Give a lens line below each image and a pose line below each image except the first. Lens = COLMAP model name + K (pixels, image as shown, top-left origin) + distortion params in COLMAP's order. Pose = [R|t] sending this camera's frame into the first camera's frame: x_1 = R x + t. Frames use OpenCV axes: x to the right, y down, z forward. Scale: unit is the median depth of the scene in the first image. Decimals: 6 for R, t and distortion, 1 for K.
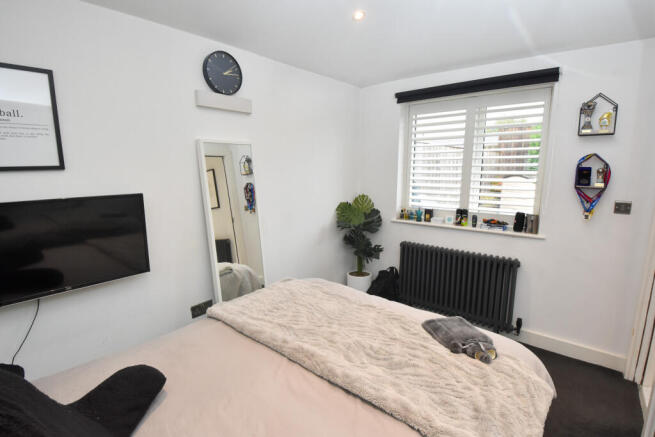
lens RADIAL K [[307.5, 0, 327.5], [0, 307.5, 218.5], [0, 0, 1]] dist [0.003141, -0.021641]
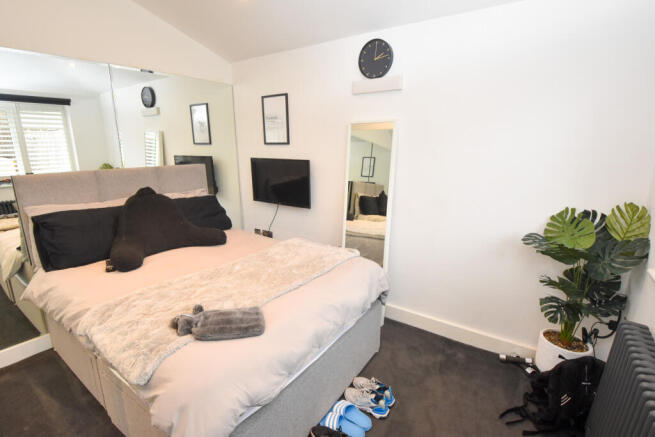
lens RADIAL K [[307.5, 0, 327.5], [0, 307.5, 218.5], [0, 0, 1]] dist [0.003141, -0.021641]
pose [[0.104145, 0.238062, -0.965650, 0.905608], [-0.162100, 0.962010, 0.219682, -0.135570], [0.981263, 0.133653, 0.138778, 0.788842]]
